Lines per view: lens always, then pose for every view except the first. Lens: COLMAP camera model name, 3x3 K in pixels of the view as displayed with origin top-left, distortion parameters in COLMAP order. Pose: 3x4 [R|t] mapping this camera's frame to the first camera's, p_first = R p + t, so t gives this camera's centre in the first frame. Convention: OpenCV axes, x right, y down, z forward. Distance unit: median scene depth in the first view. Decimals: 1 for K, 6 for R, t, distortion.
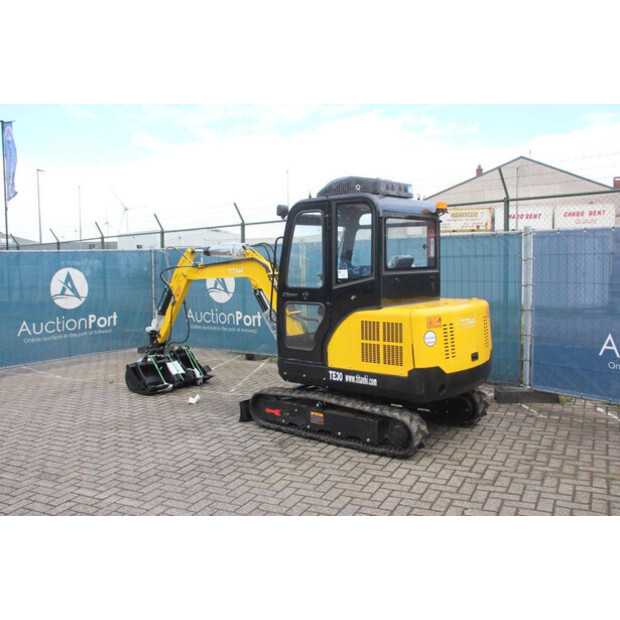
lens RADIAL K [[579.1, 0, 319.7], [0, 579.1, 316.5], [0, 0, 1]] dist [-0.038633, 0.000000]
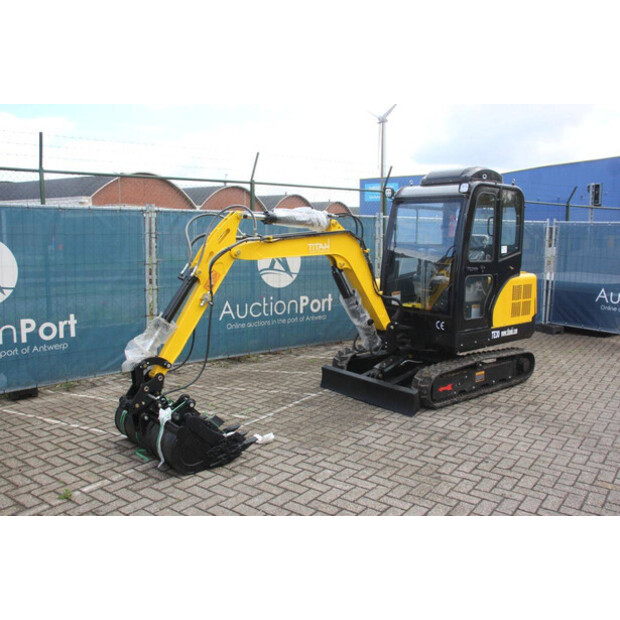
lens RADIAL K [[561.0, 0, 314.3], [0, 561.0, 306.9], [0, 0, 1]] dist [-0.093874, 0.016738]
pose [[0.184550, -0.105741, 0.977118, -1.137455], [0.080589, 0.992476, 0.092182, -0.087879], [-0.979514, 0.061733, 0.191683, 1.126493]]
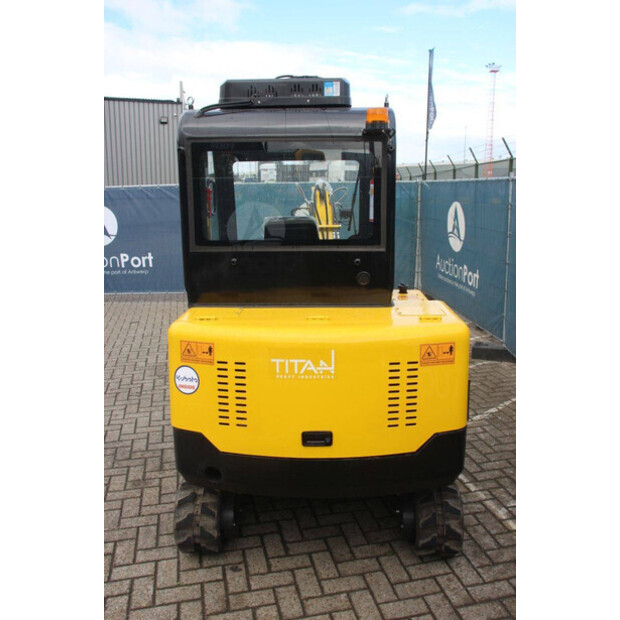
lens RADIAL K [[565.2, 0, 329.7], [0, 565.2, 308.9], [0, 0, 1]] dist [-0.078640, 0.000000]
pose [[0.644848, 0.183434, -0.741972, 0.574995], [-0.090232, 0.982255, 0.164417, -0.109509], [0.758966, -0.039074, 0.649957, 0.676548]]
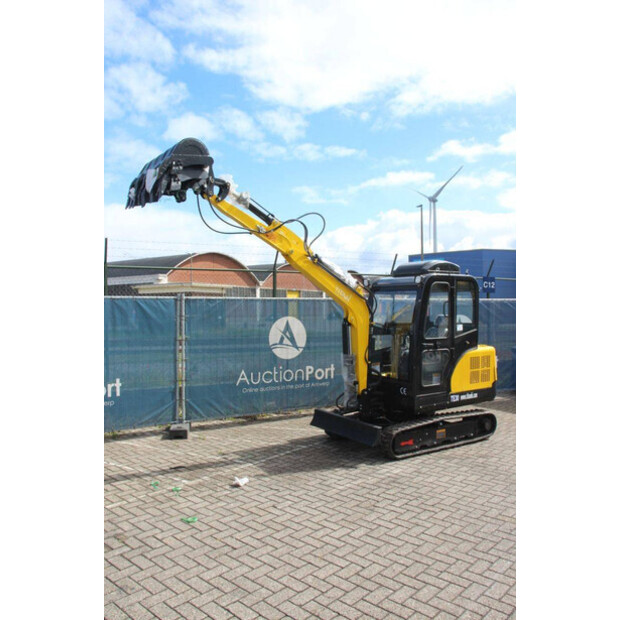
lens RADIAL K [[524.7, 0, 314.7], [0, 524.7, 299.4], [0, 0, 1]] dist [-0.123423, 0.049467]
pose [[0.288268, 0.030404, 0.957067, -1.289279], [0.085611, 0.994675, -0.057385, -0.095564], [-0.953715, 0.098478, 0.284129, 0.929157]]
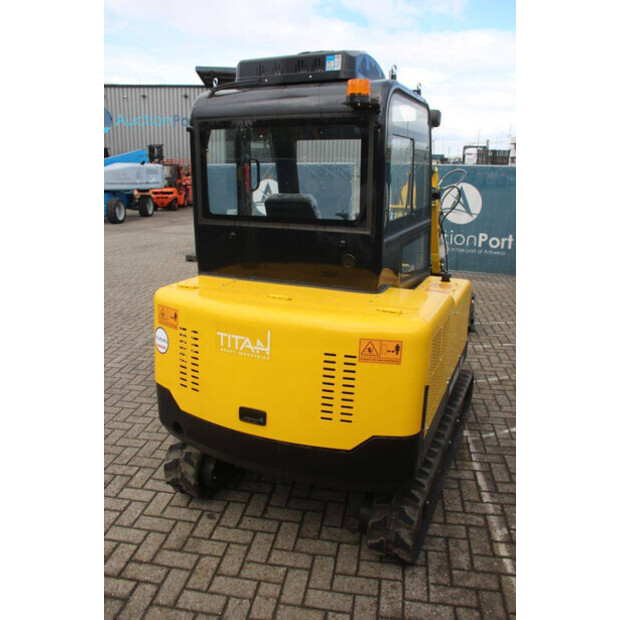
lens RADIAL K [[514.7, 0, 316.8], [0, 514.7, 312.7], [0, 0, 1]] dist [-0.130696, 0.046165]
pose [[0.287470, 0.287954, -0.913479, 0.621444], [-0.113719, 0.957252, 0.265965, -0.128173], [0.951015, 0.027423, 0.307927, 0.875473]]
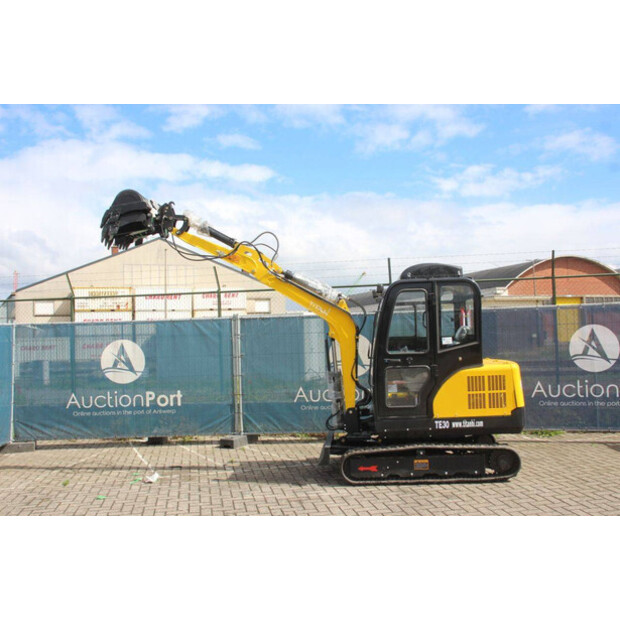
lens RADIAL K [[614.8, 0, 319.6], [0, 614.8, 292.5], [0, 0, 1]] dist [-0.066517, 0.000000]
pose [[0.797252, 0.030392, 0.602881, -0.941751], [0.075117, 0.985974, -0.149038, 0.001631], [-0.598955, 0.164108, 0.783787, 0.105106]]
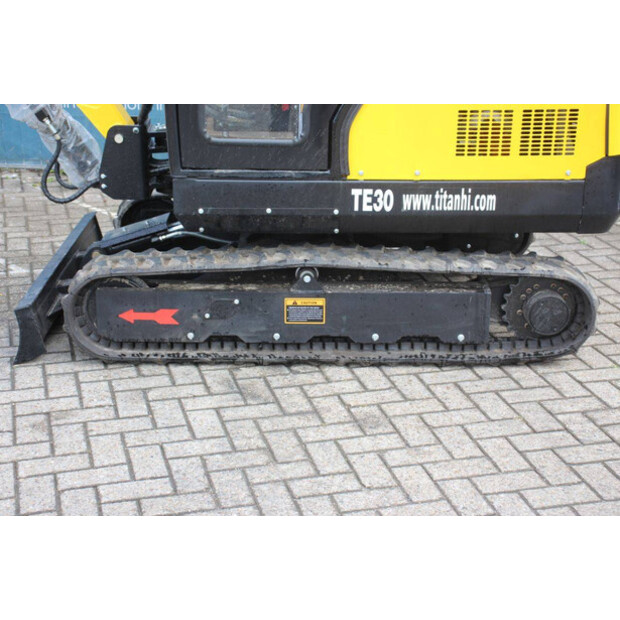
lens RADIAL K [[1117.7, 0, 315.5], [0, 1117.7, 308.7], [0, 0, 1]] dist [0.192626, 0.000000]
pose [[0.755347, -0.197437, 0.624876, -0.493711], [0.036991, 0.964861, 0.260145, -0.027472], [-0.654281, -0.173385, 0.736108, 0.436295]]
